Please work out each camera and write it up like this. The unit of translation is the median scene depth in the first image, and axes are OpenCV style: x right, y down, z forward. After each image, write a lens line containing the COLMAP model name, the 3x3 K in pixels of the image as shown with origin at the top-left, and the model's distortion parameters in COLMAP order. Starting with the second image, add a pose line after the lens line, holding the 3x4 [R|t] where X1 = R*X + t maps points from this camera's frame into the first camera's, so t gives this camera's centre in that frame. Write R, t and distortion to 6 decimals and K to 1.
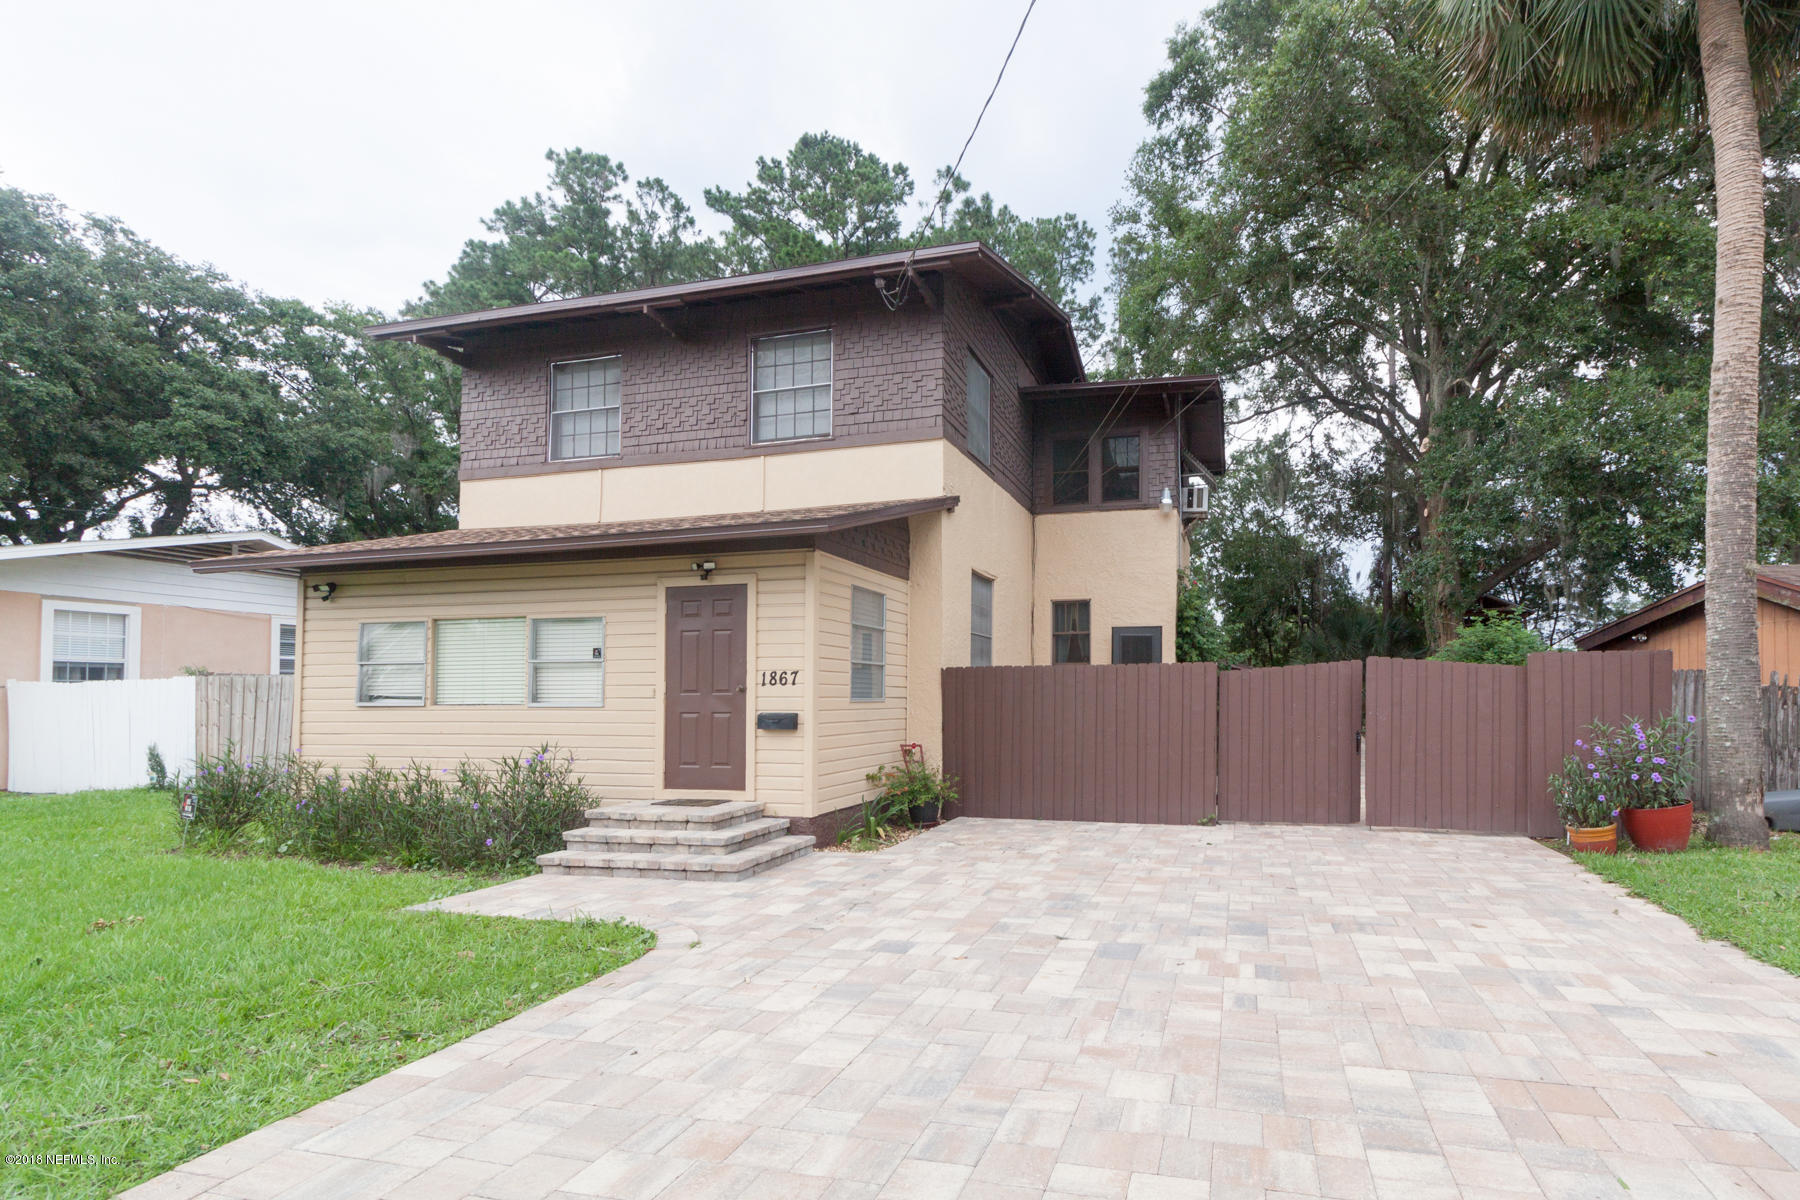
lens RADIAL K [[914.2, 0, 1034.4], [0, 914.2, 597.8], [0, 0, 1]] dist [0.002013, 0.000658]
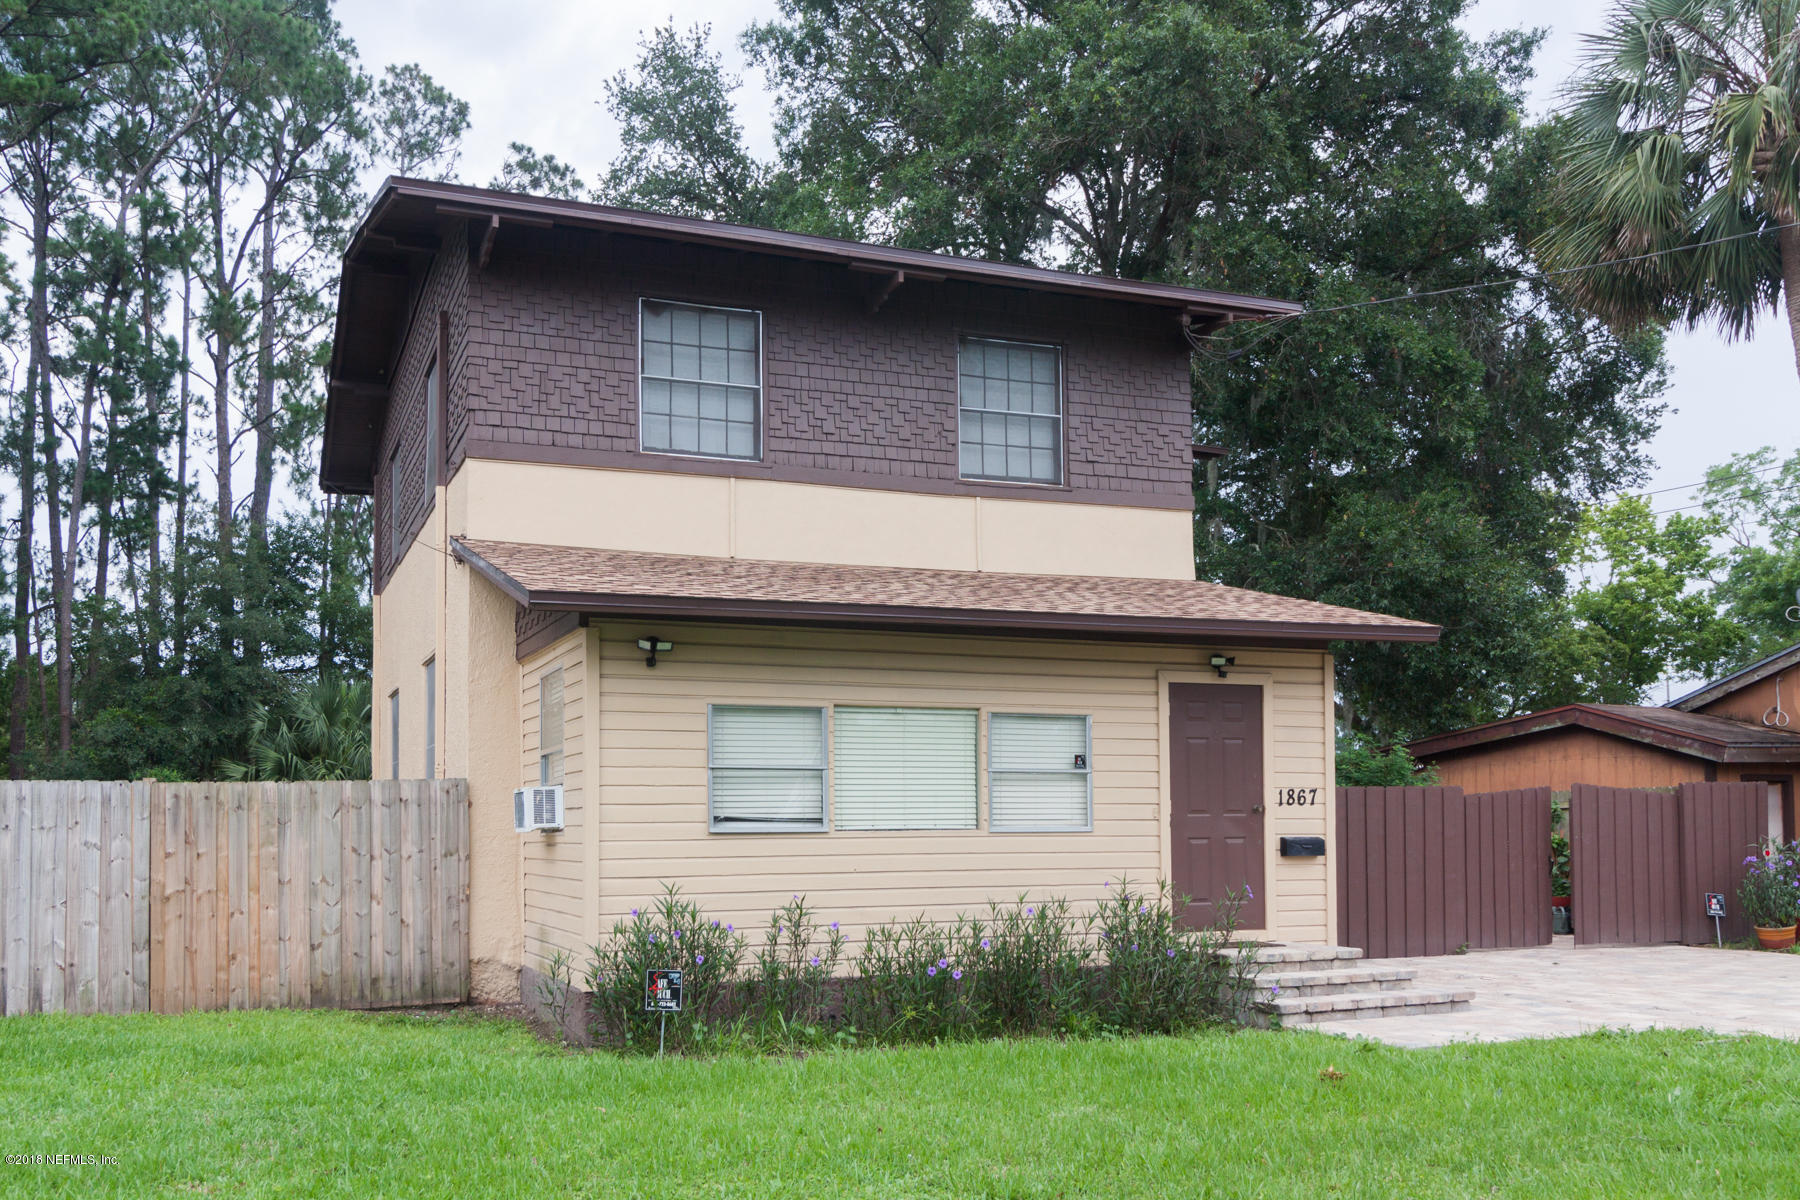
lens RADIAL K [[1490.2, 0, 969.9], [0, 1490.2, 604.0], [0, 0, 1]] dist [0.002058, -0.001316]
pose [[0.795430, 0.089288, 0.599432, -0.992235], [-0.059361, 0.995810, -0.069560, 0.015798], [-0.603132, 0.019747, 0.797397, 0.038190]]
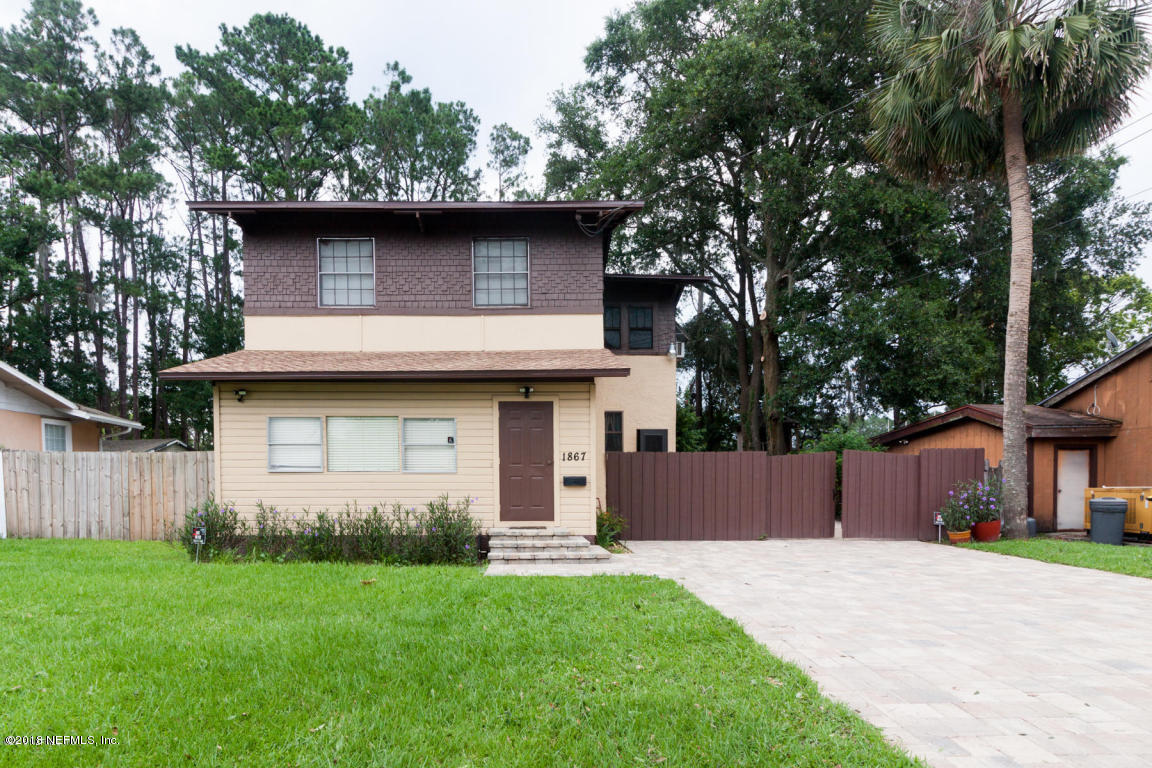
lens RADIAL K [[737.0, 0, 575.4], [0, 737.0, 417.9], [0, 0, 1]] dist [0.001318, 0.000331]
pose [[0.959460, 0.027056, 0.280542, -0.478119], [-0.032932, 0.999325, 0.016253, -0.005910], [-0.279913, -0.024833, 0.959704, -0.245608]]
